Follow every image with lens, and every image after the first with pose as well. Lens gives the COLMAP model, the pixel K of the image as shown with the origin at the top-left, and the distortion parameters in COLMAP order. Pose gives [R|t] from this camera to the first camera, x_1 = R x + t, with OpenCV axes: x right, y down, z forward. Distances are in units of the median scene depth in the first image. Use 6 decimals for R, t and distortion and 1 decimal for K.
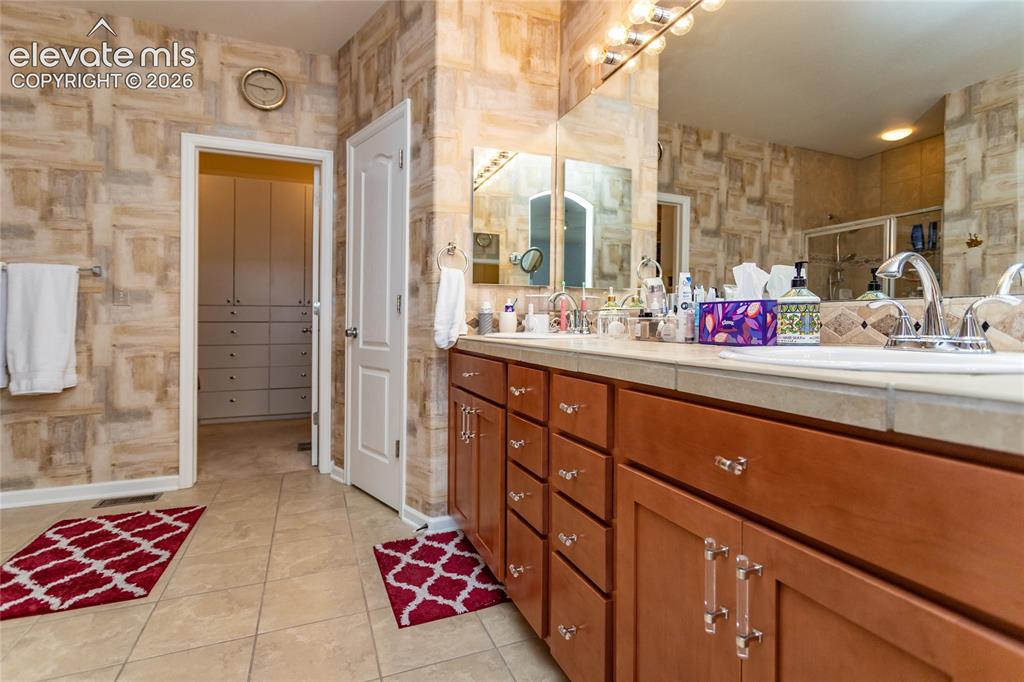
lens RADIAL K [[489.6, 0, 517.4], [0, 489.6, 343.7], [0, 0, 1]] dist [-0.004052, 0.001583]
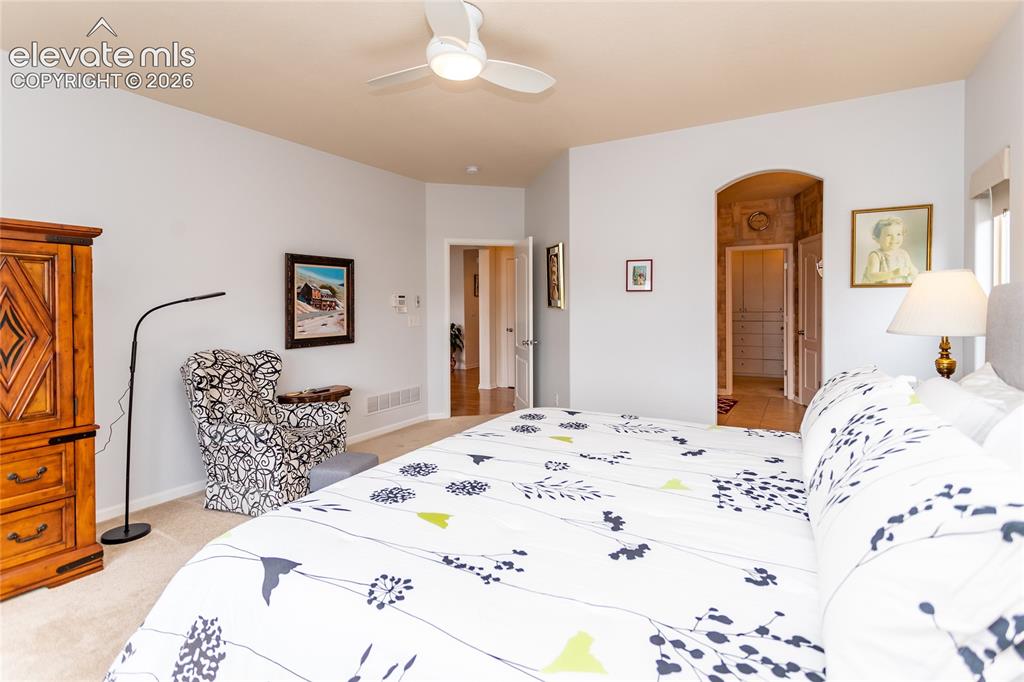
lens RADIAL K [[489.6, 0, 519.2], [0, 489.6, 335.9], [0, 0, 1]] dist [-0.004052, 0.001583]
pose [[0.593907, 0.005117, -0.804517, 0.599907], [0.017057, 0.999675, 0.018950, -0.063597], [0.804353, -0.024977, 0.593627, -1.163599]]
